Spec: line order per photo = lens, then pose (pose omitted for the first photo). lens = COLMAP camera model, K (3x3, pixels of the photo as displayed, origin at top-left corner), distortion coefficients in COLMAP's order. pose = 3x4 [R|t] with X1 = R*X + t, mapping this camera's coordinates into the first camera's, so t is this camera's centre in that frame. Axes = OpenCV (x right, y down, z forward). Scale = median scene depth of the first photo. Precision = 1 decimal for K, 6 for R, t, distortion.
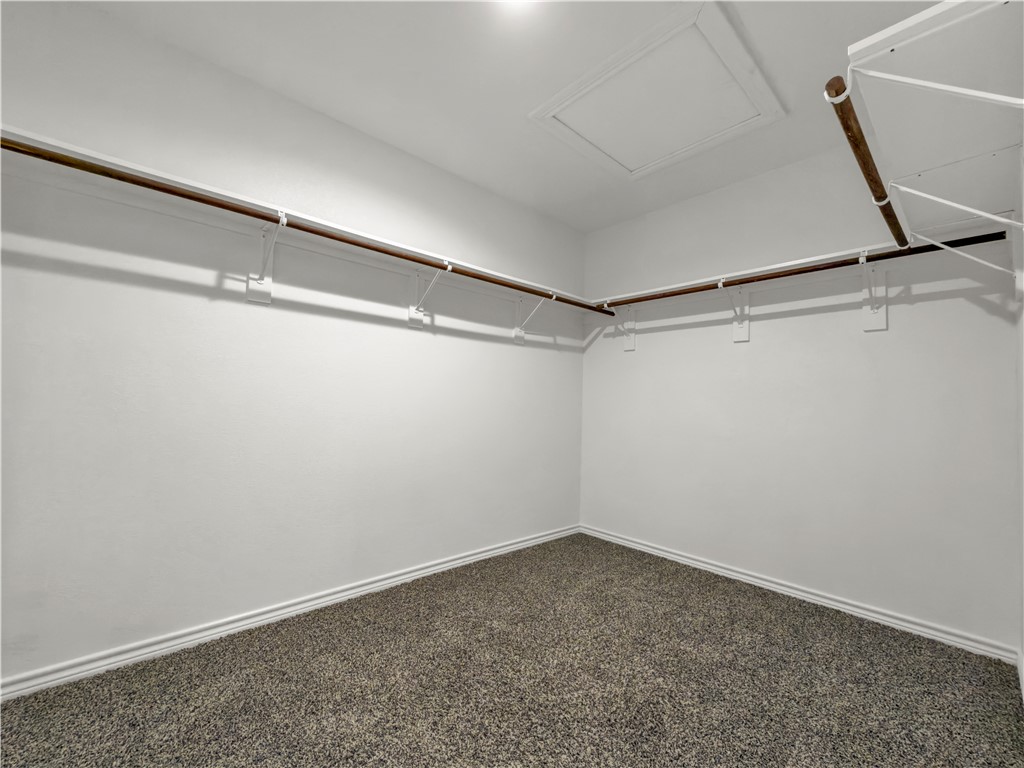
lens RADIAL K [[413.6, 0, 512.0], [0, 413.6, 383.7], [0, 0, 1]] dist [-0.002373, 0.001154]
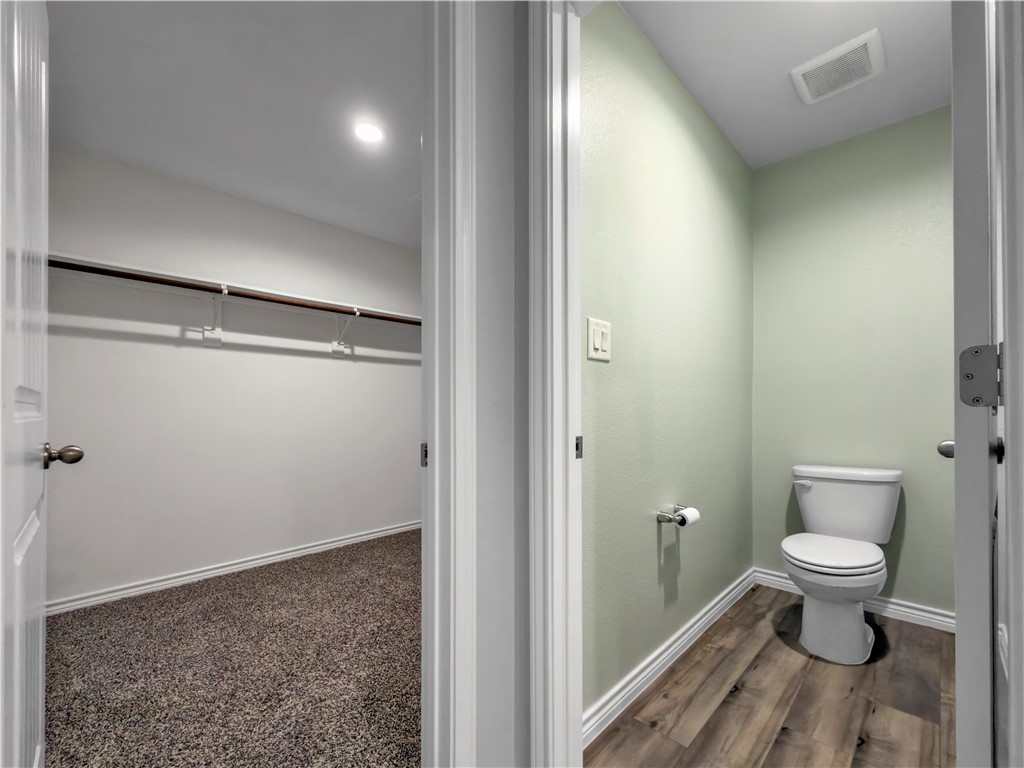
lens RADIAL K [[413.6, 0, 507.7], [0, 413.6, 407.5], [0, 0, 1]] dist [-0.002373, 0.001154]
pose [[0.998892, -0.033197, 0.033367, 0.324136], [0.031846, 0.998683, 0.040214, -0.015253], [-0.034658, -0.039107, 0.998634, -0.428715]]
